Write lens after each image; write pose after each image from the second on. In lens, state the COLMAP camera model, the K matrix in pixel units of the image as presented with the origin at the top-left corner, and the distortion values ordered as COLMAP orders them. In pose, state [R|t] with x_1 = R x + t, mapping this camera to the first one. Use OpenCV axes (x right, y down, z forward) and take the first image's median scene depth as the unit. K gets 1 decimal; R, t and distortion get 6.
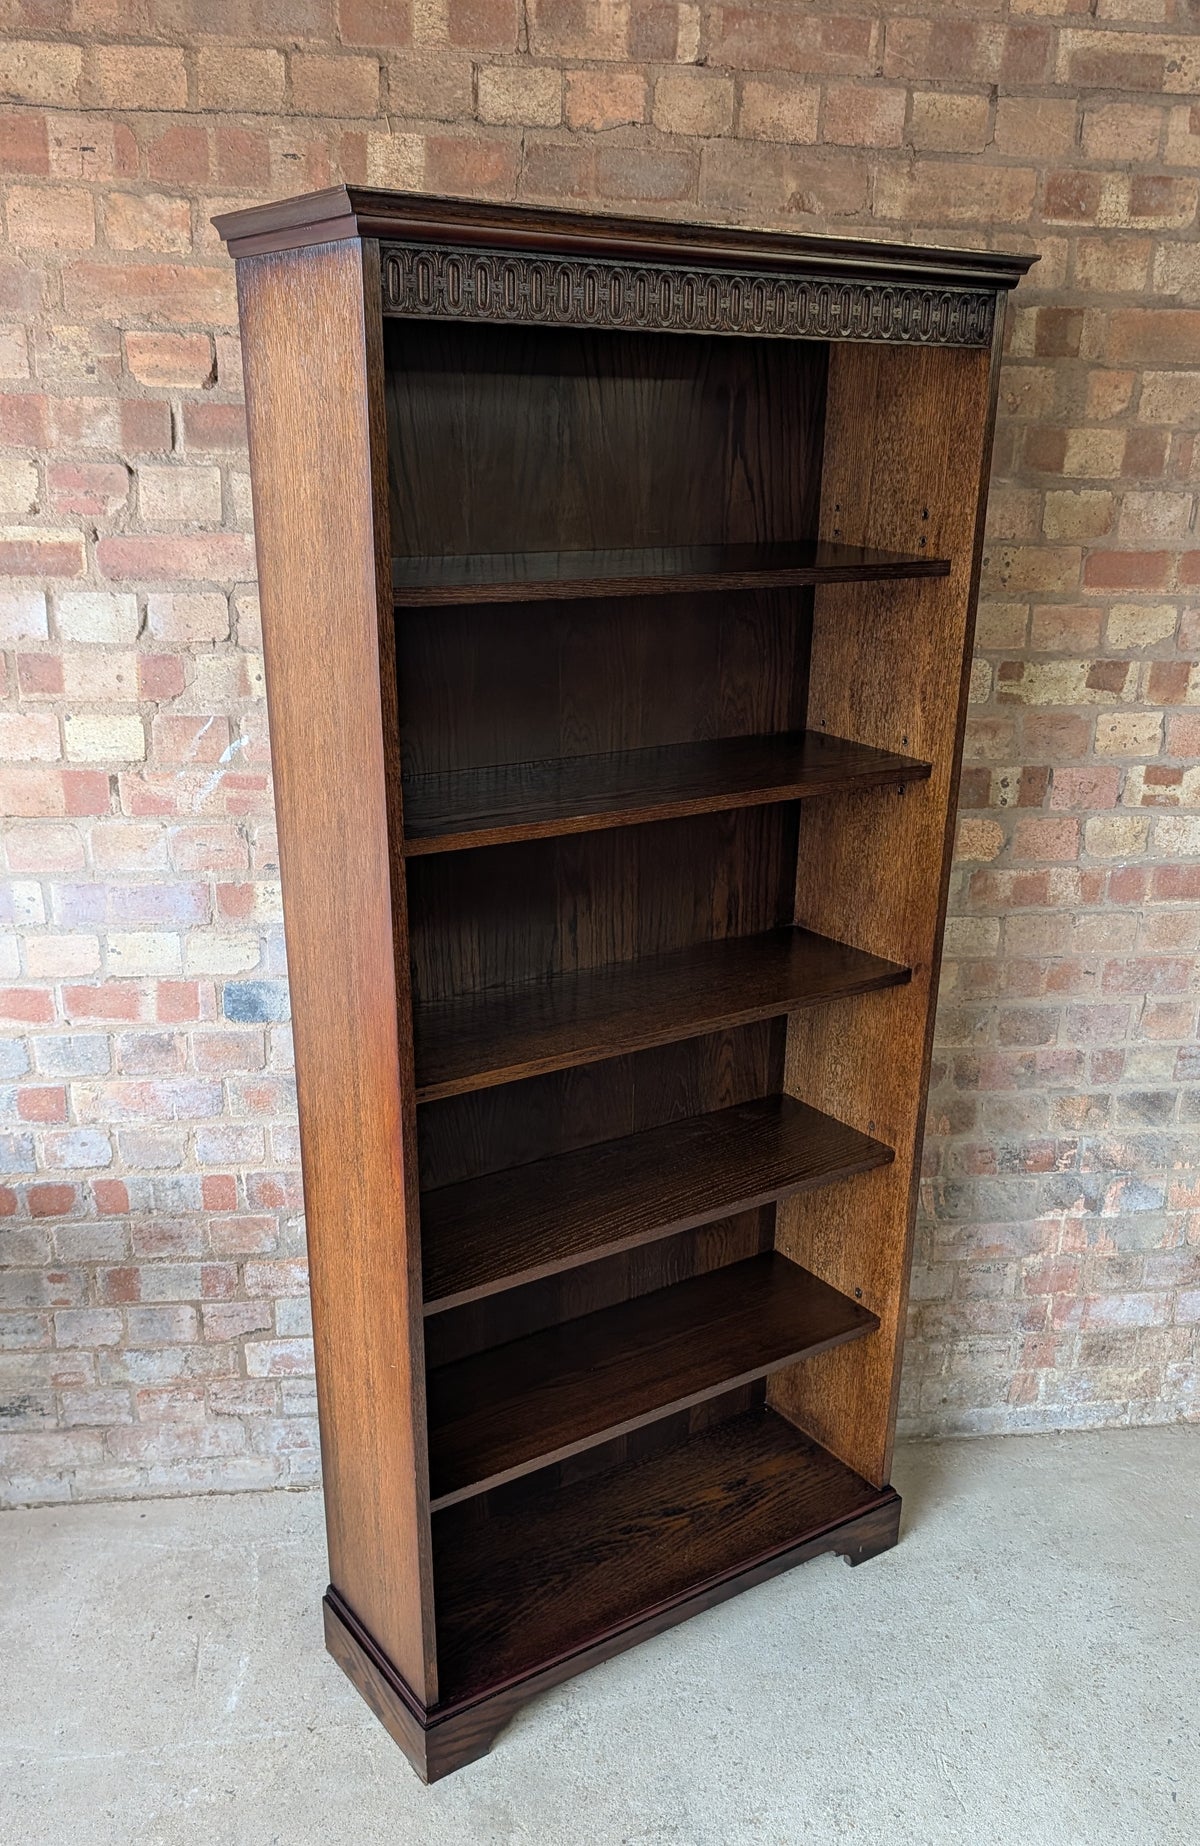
lens RADIAL K [[1526.3, 0, 599.1], [0, 1526.3, 1065.8], [0, 0, 1]] dist [0.012663, -0.016896]
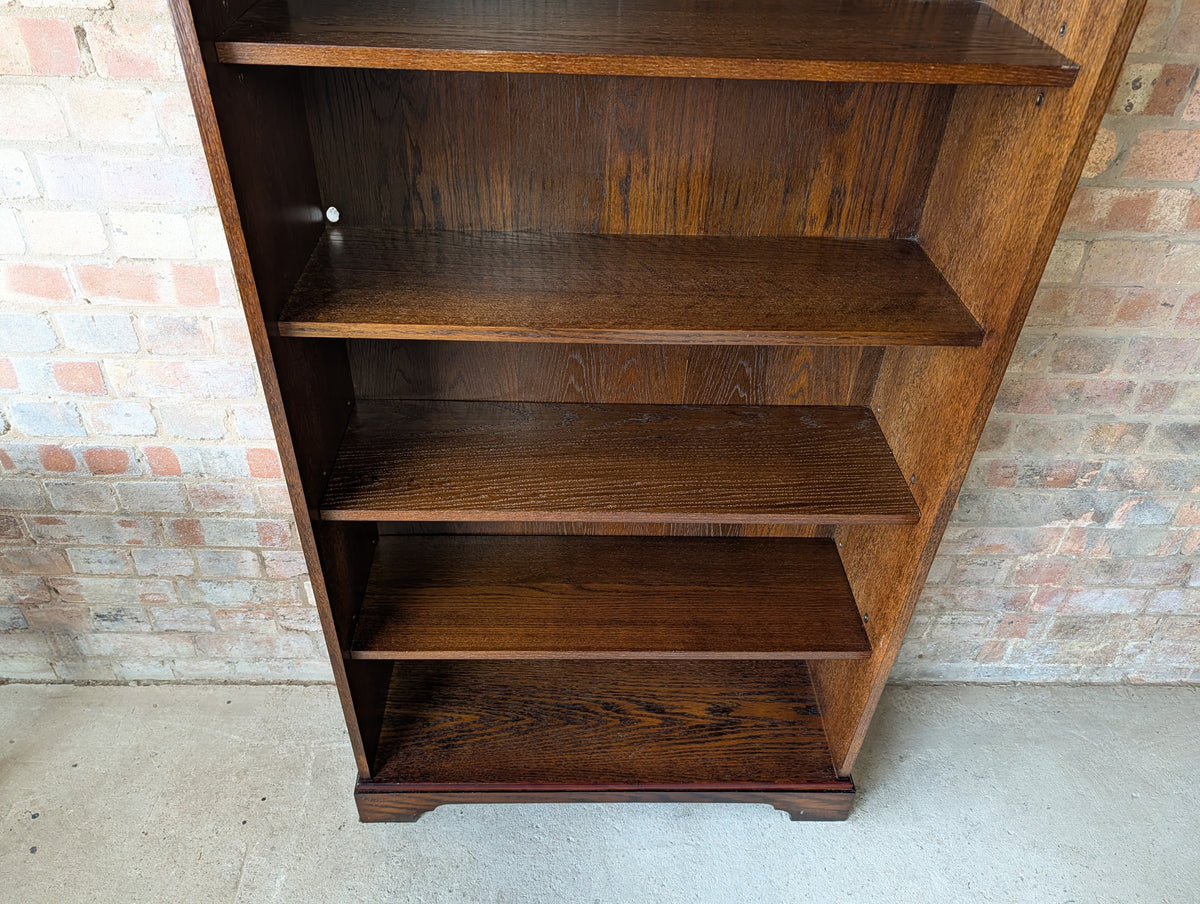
lens RADIAL K [[845.3, 0, 595.9], [0, 845.3, 443.7], [0, 0, 1]] dist [0.006508, -0.009435]
pose [[0.994471, 0.079007, -0.069175, 0.018751], [-0.058189, 0.962960, 0.263291, -0.099066], [0.087415, -0.257810, 0.962233, 0.473598]]
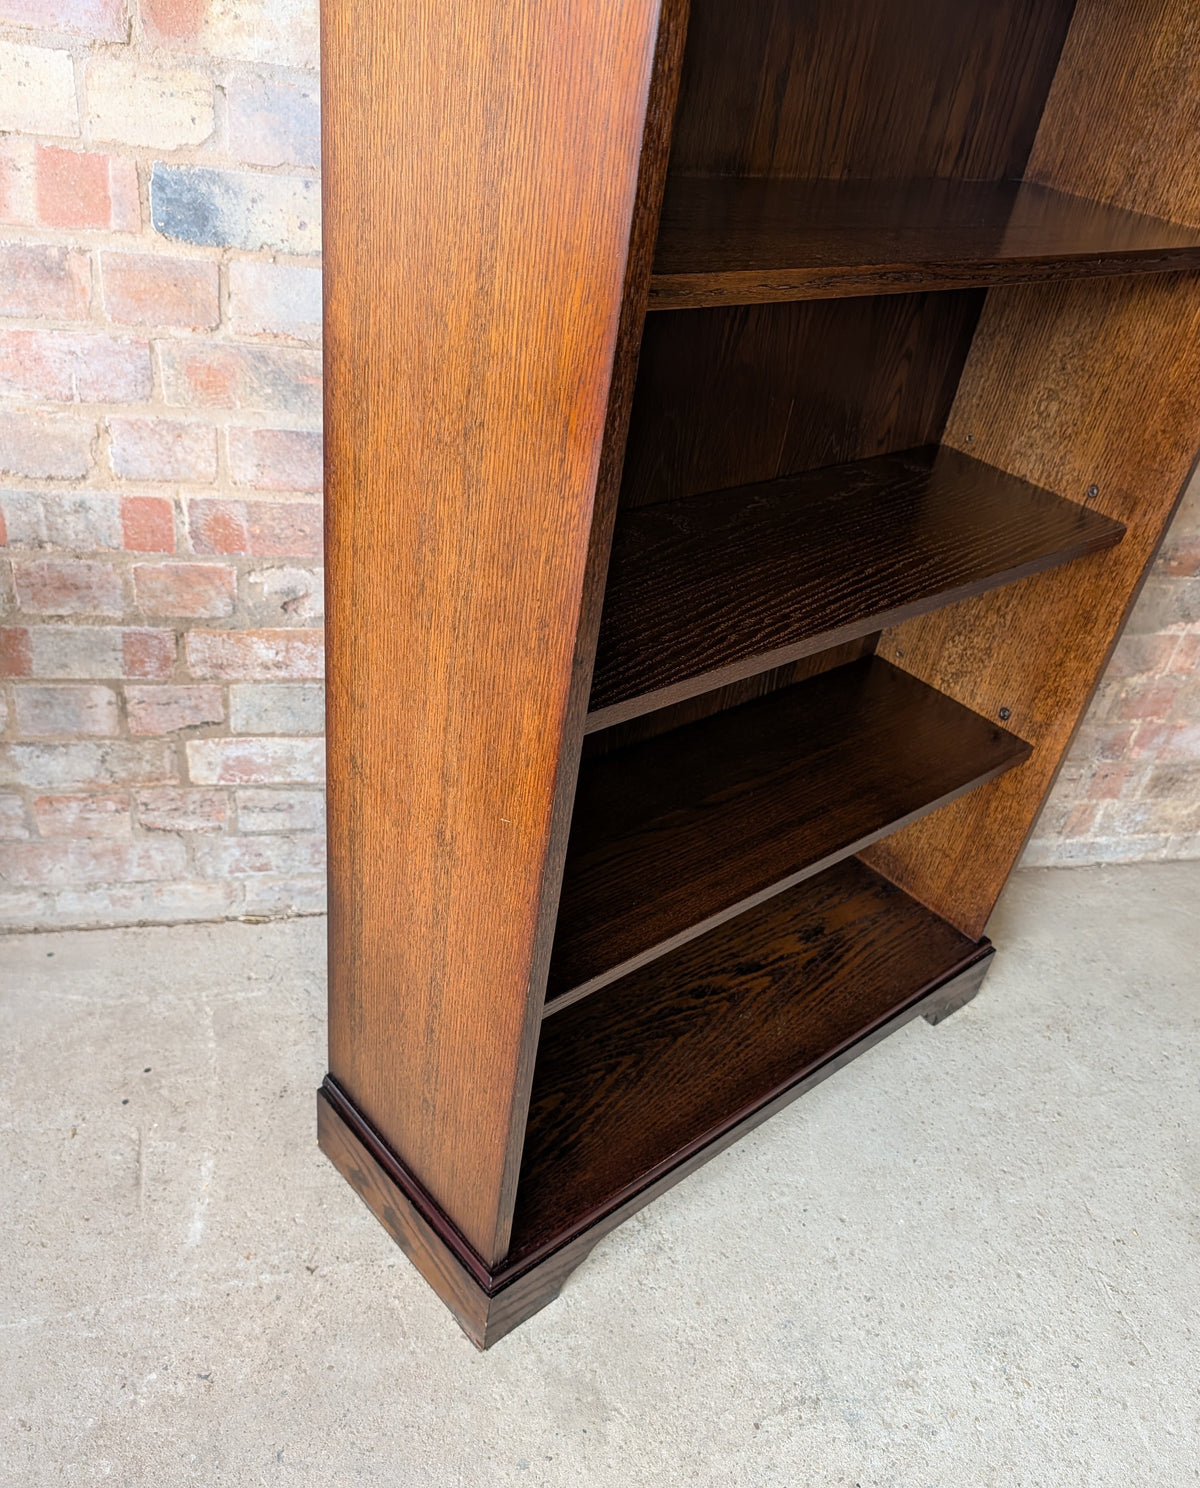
lens RADIAL K [[1155.2, 0, 606.7], [0, 1155.2, 813.7], [0, 0, 1]] dist [-0.000556, -0.001159]
pose [[0.984158, 0.029681, 0.174792, -0.137215], [-0.074019, 0.964641, 0.252962, 0.063732], [-0.161103, -0.261892, 0.951556, 0.455892]]
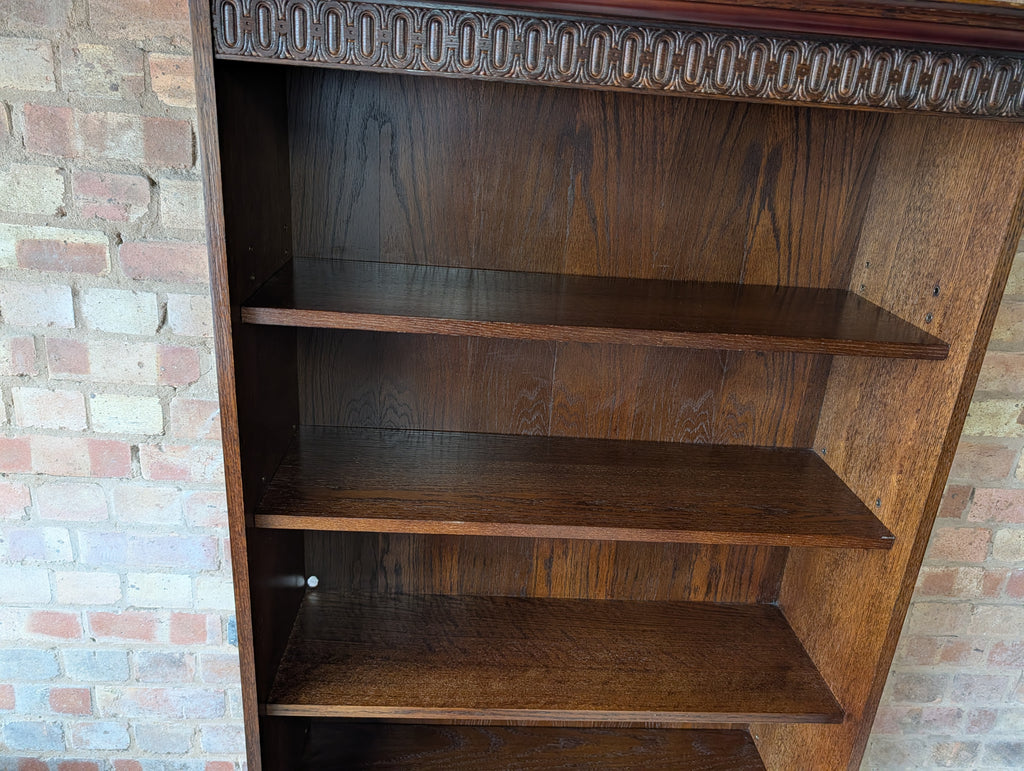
lens RADIAL K [[721.4, 0, 517.9], [0, 721.4, 394.1], [0, 0, 1]] dist [0.006508, -0.009435]
pose [[0.995575, 0.080793, -0.047998, -0.016286], [-0.082701, 0.995803, -0.039193, -0.212486], [0.044630, 0.042989, 0.998078, 0.450205]]
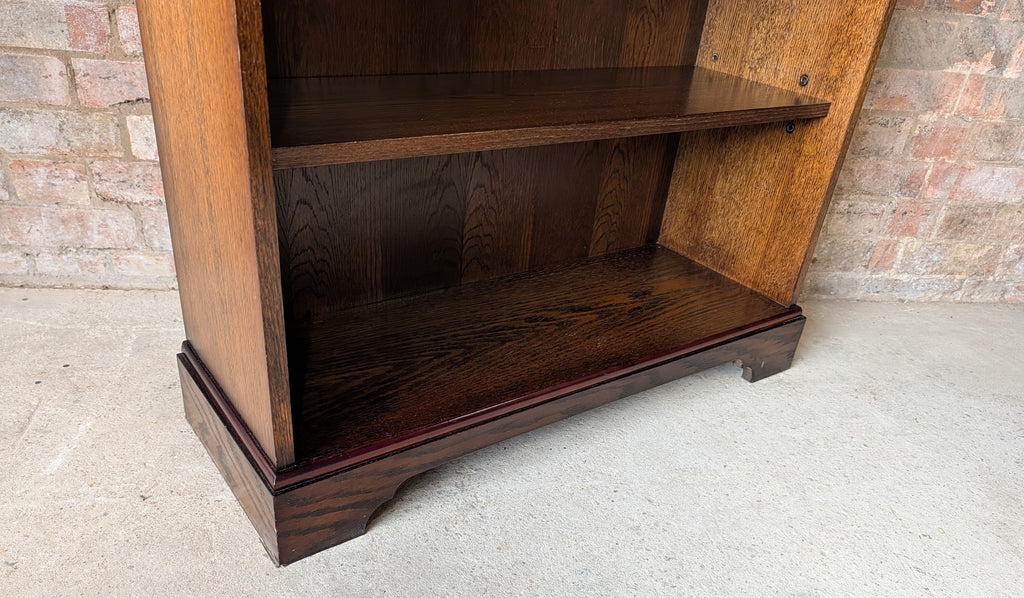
lens RADIAL K [[731.7, 0, 503.3], [0, 731.7, 380.6], [0, 0, 1]] dist [0.002331, -0.001076]
pose [[0.996339, 0.057799, 0.062988, -0.024725], [-0.067404, 0.984329, 0.162951, 0.268652], [-0.052582, -0.166600, 0.984622, 0.559467]]
